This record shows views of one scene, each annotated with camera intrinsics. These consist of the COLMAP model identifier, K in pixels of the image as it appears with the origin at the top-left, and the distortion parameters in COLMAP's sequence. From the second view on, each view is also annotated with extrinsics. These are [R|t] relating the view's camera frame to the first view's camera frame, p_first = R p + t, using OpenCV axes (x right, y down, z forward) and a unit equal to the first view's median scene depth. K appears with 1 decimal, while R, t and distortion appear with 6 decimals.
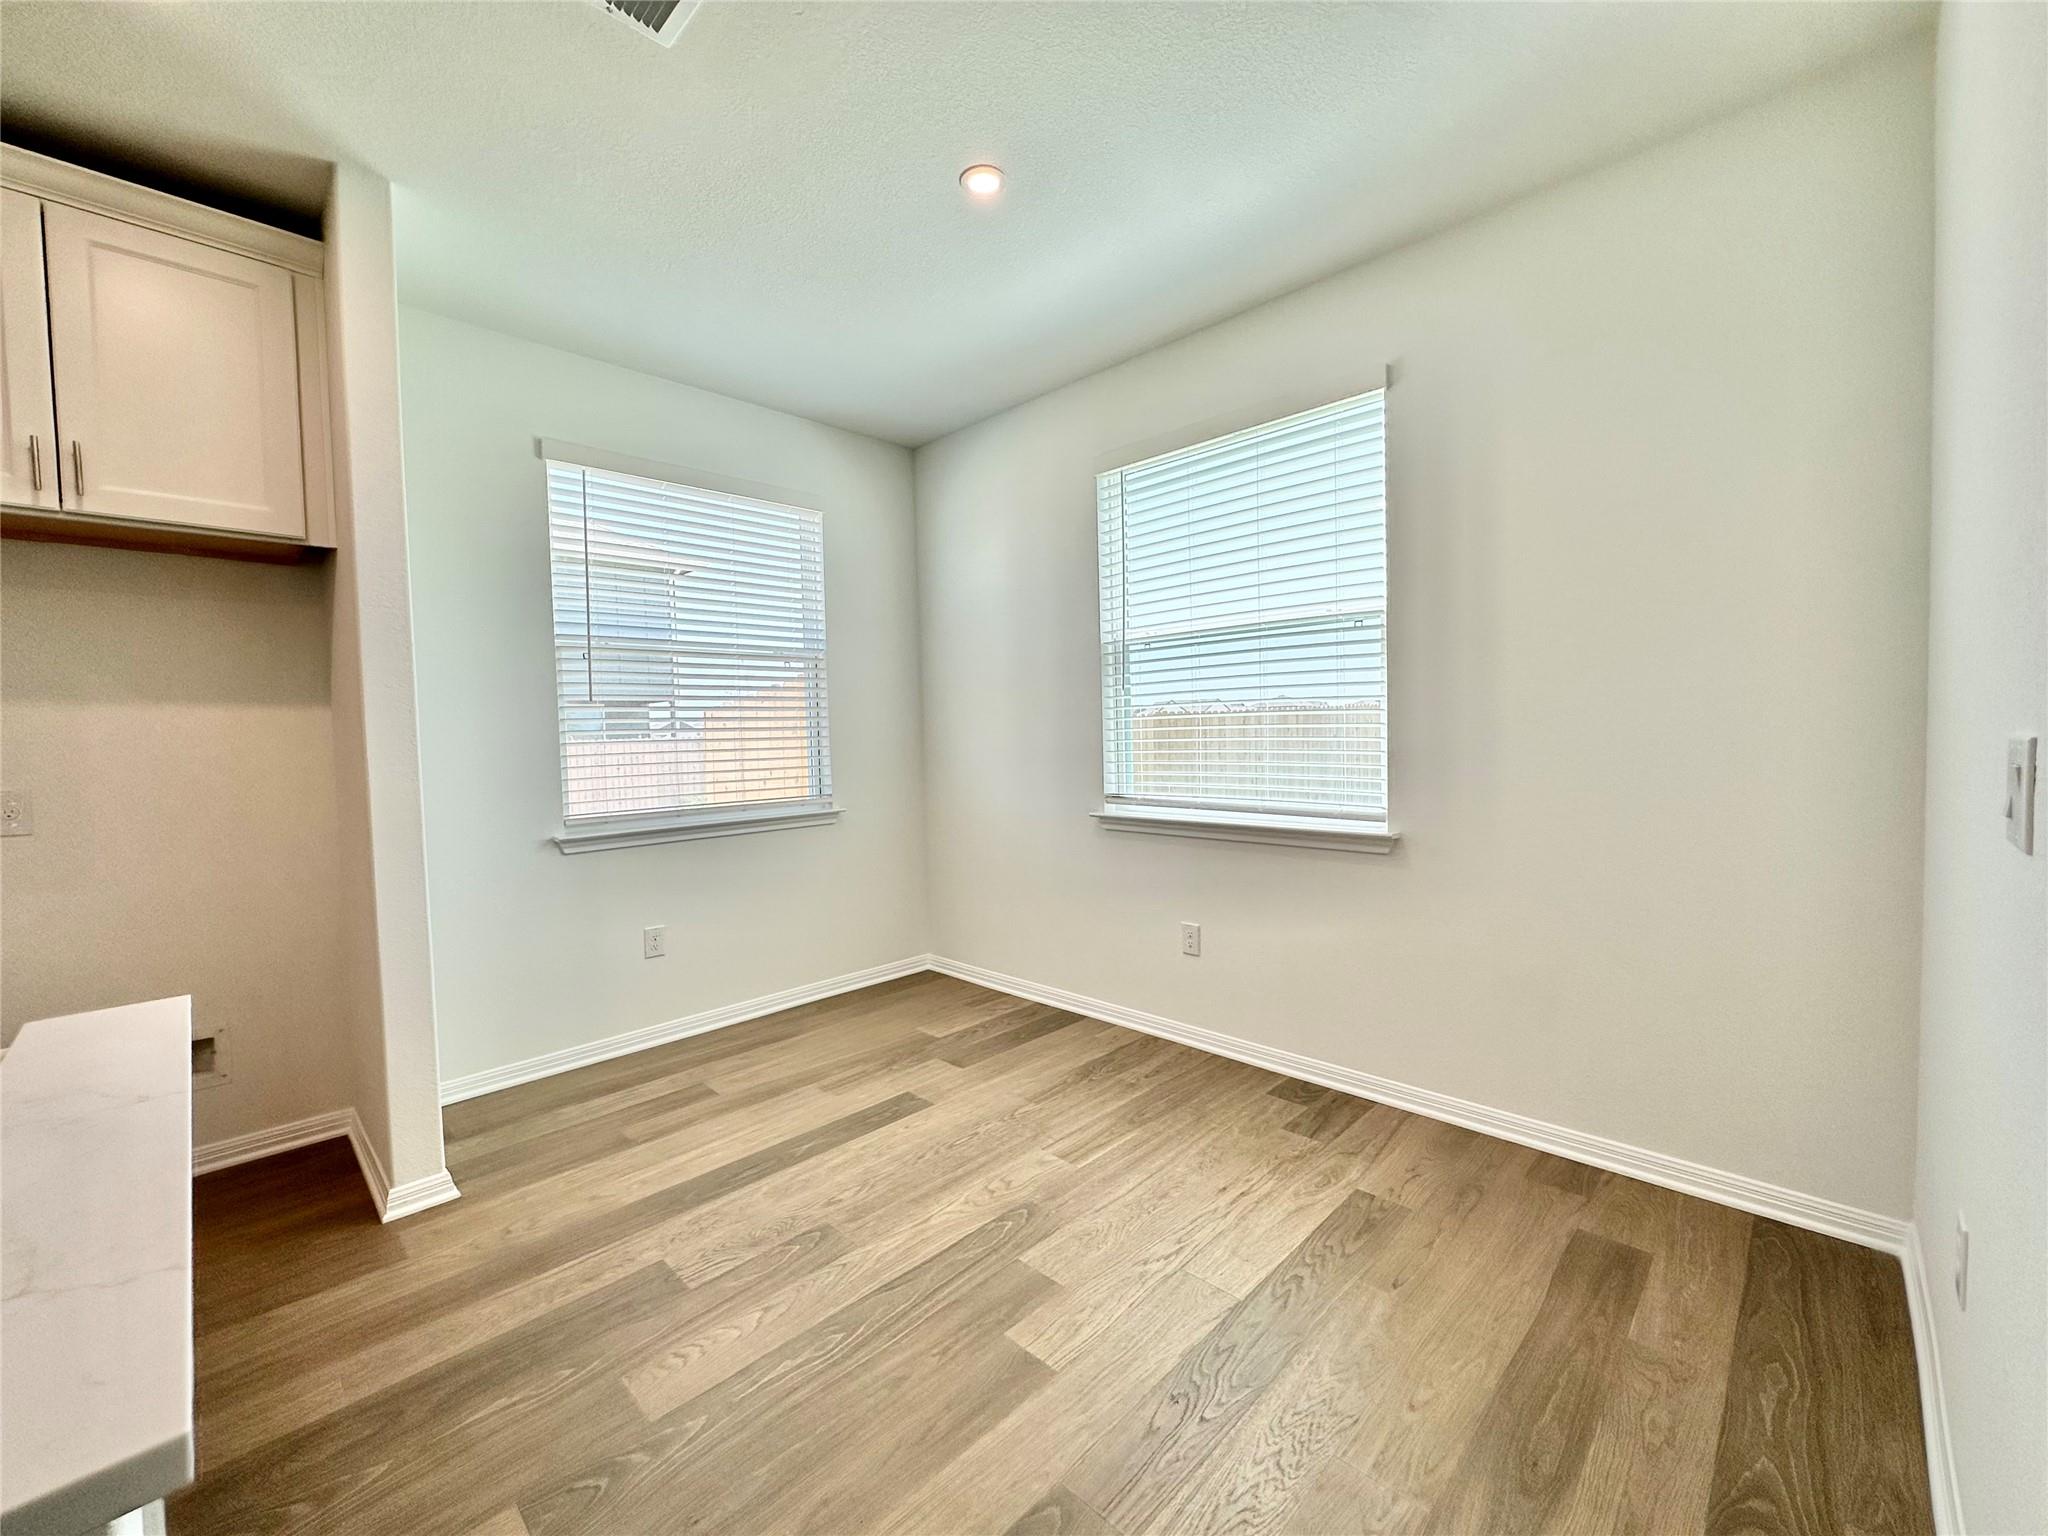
lens RADIAL K [[819.2, 0, 1025.8], [0, 819.2, 762.9], [0, 0, 1]] dist [-0.001386, -0.000444]
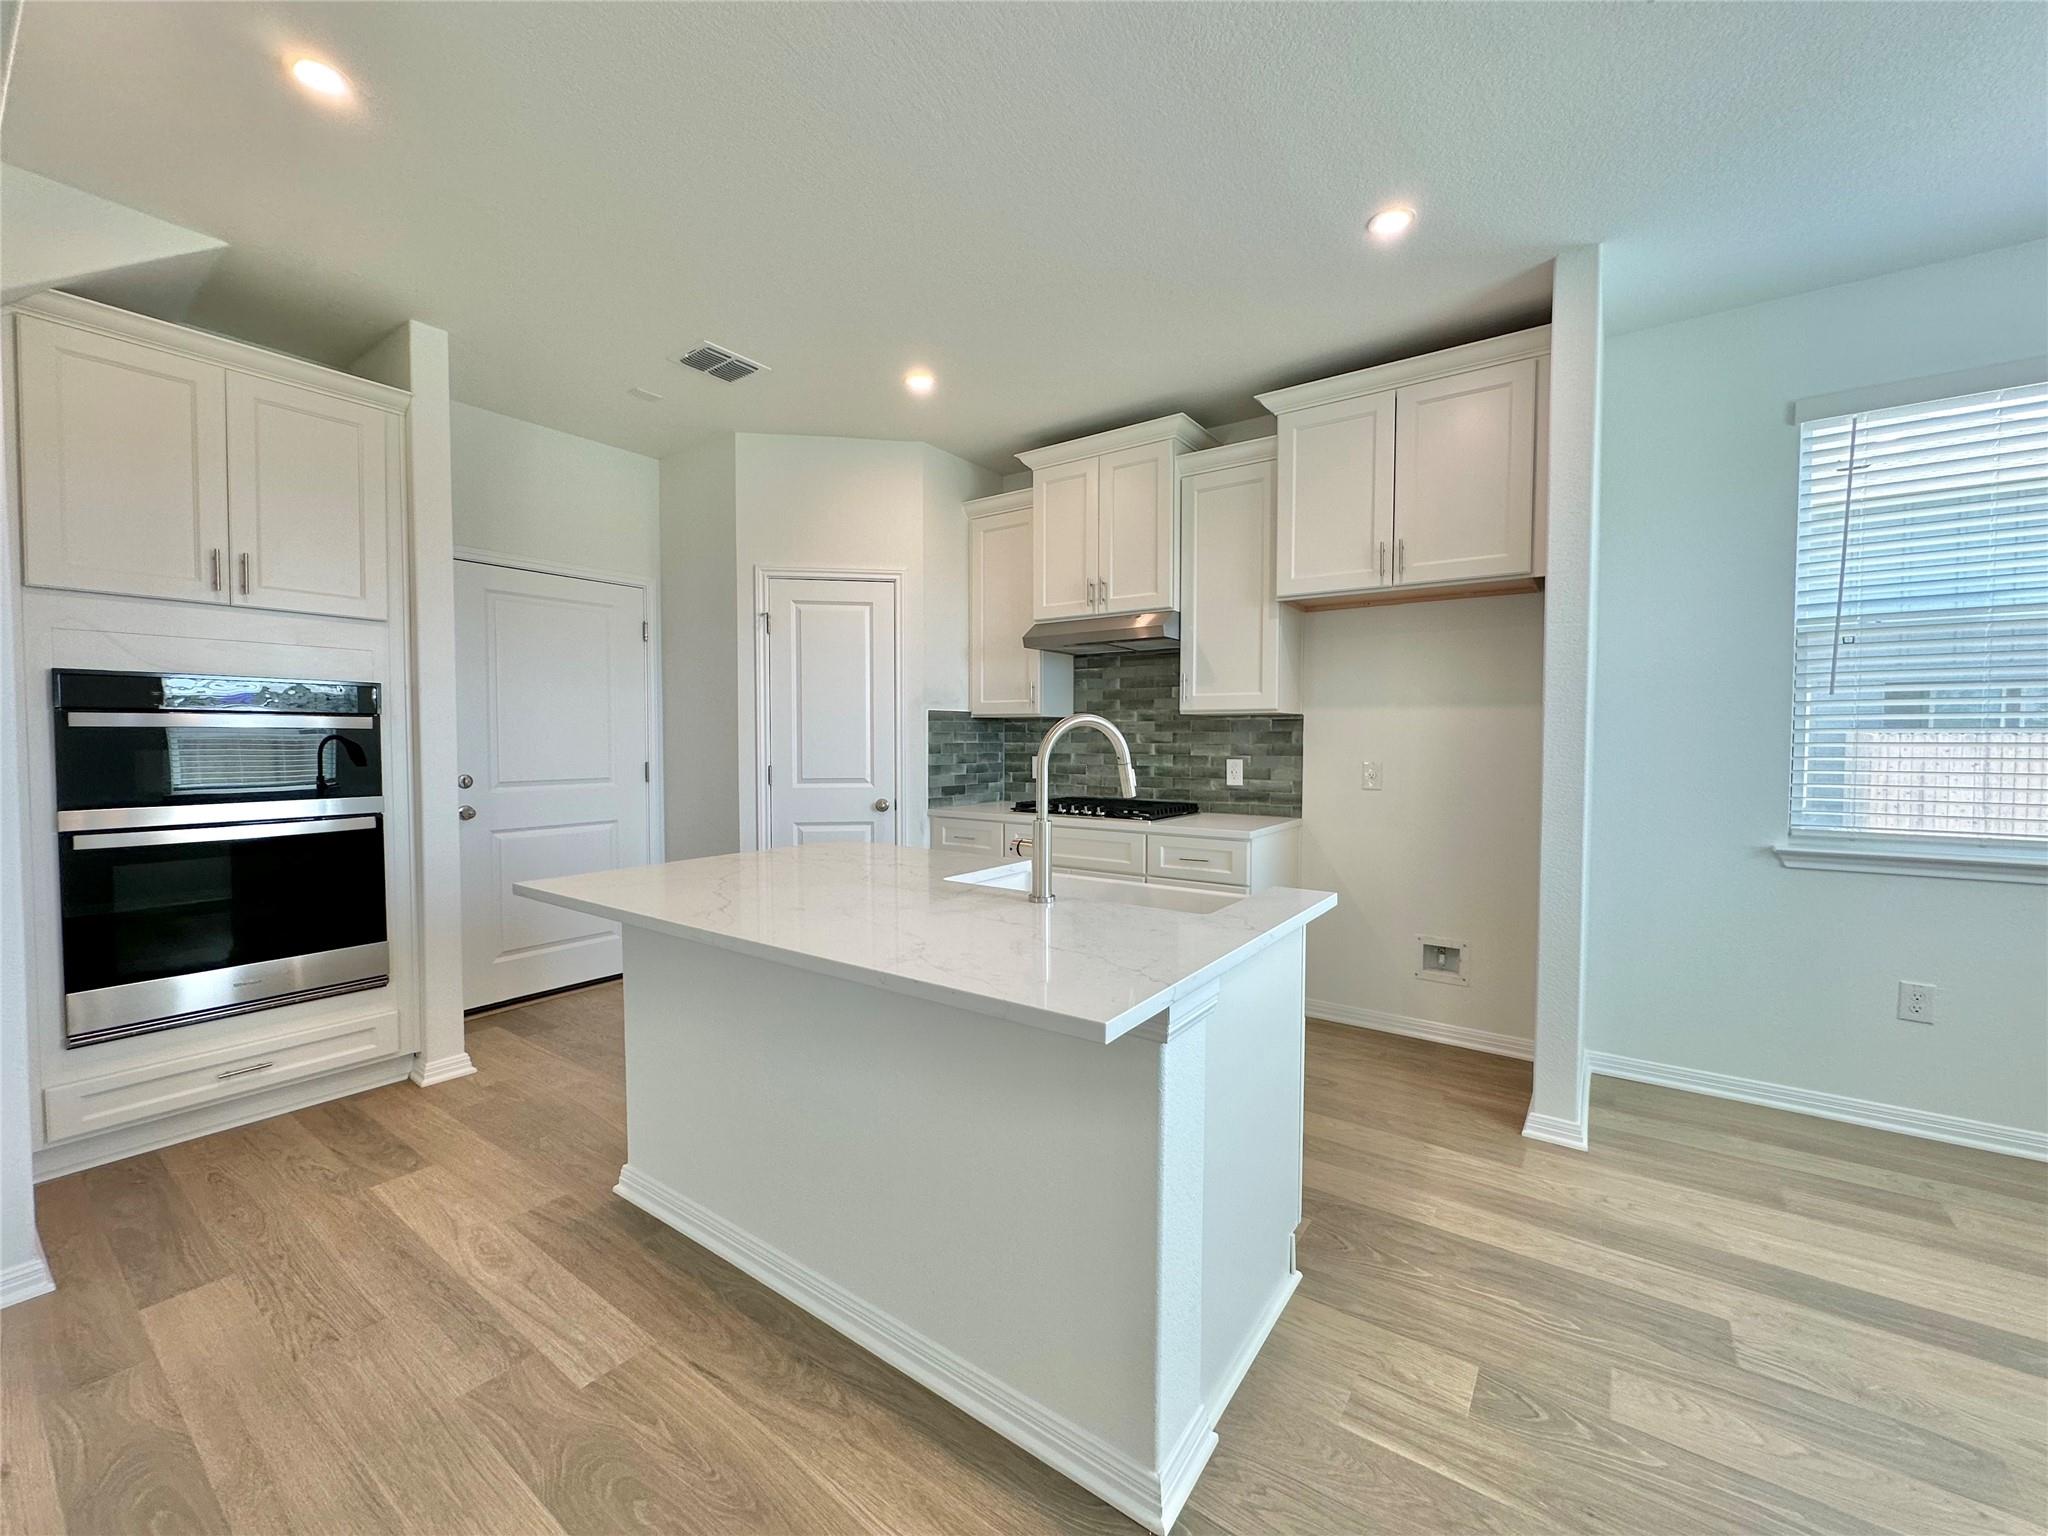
lens RADIAL K [[819.2, 0, 1025.8], [0, 819.2, 762.9], [0, 0, 1]] dist [-0.001386, -0.000444]
pose [[0.149948, 0.057129, -0.987042, 0.262619], [-0.041101, 0.997826, 0.051509, -0.019538], [0.987839, 0.032845, 0.151970, 0.067998]]
